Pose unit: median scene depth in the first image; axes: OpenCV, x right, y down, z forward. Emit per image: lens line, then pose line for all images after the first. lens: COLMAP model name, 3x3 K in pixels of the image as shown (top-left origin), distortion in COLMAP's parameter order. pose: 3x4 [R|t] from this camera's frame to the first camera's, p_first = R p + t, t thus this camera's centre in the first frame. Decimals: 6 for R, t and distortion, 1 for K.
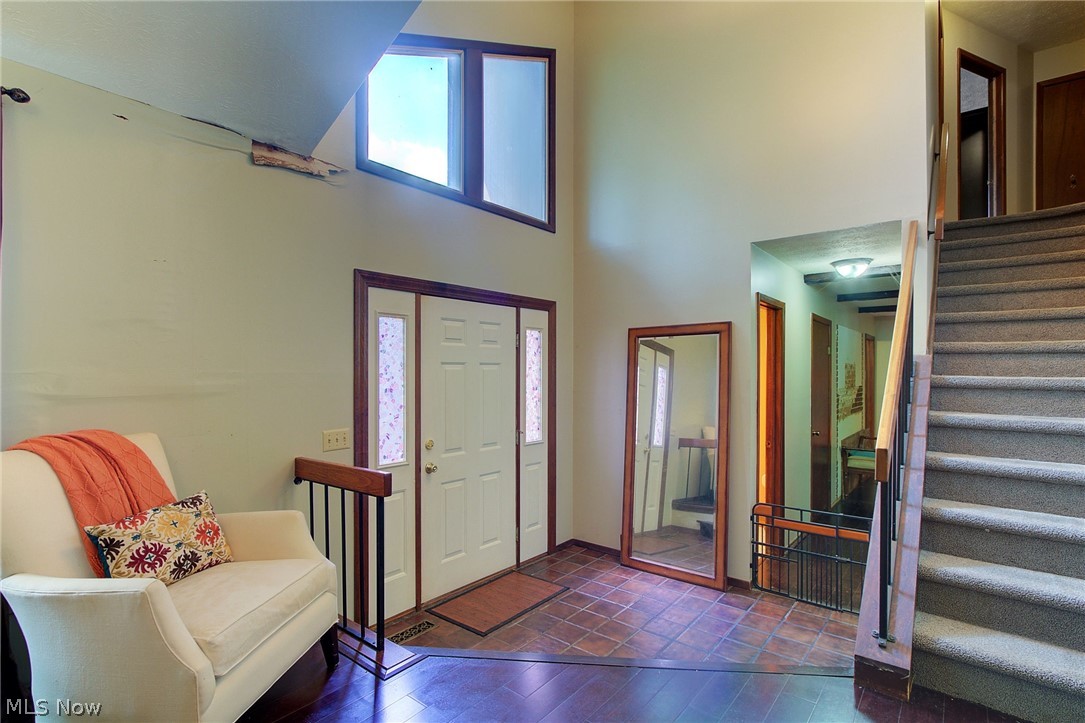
lens RADIAL K [[504.0, 0, 535.2], [0, 504.0, 367.7], [0, 0, 1]] dist [-0.001071, 0.000466]
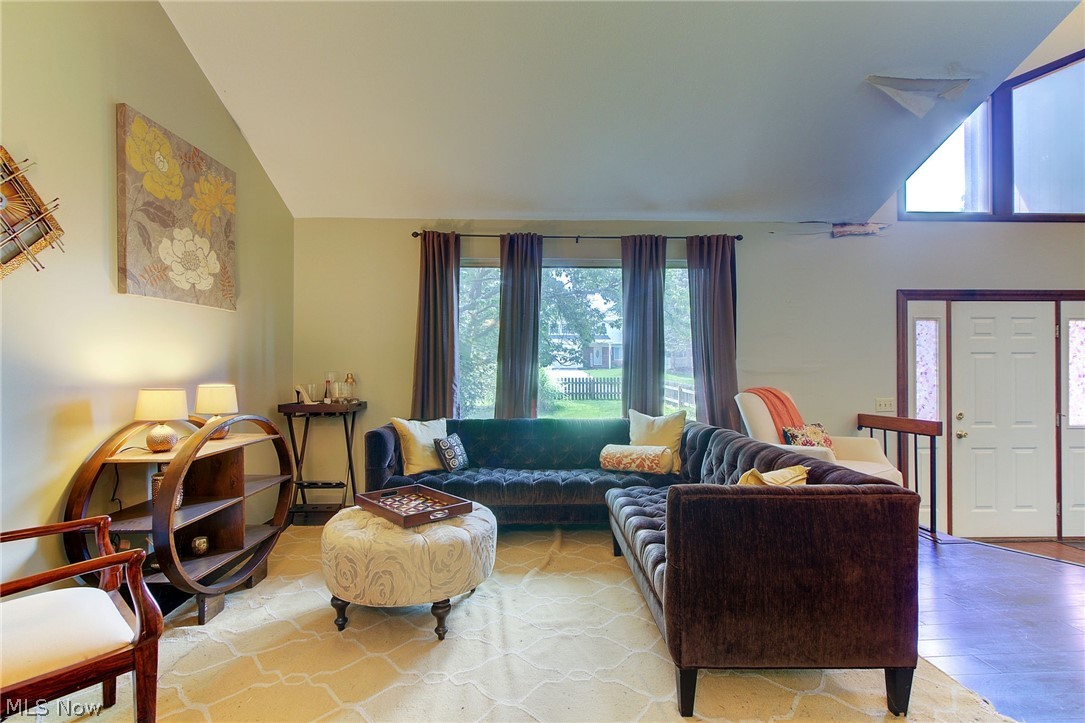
lens RADIAL K [[504.0, 0, 535.2], [0, 504.0, 367.7], [0, 0, 1]] dist [-0.001071, 0.000466]
pose [[0.668577, -0.005248, -0.743624, 0.024827], [0.004922, 0.999984, -0.002631, 0.028189], [0.743626, -0.001901, 0.668593, -0.721682]]
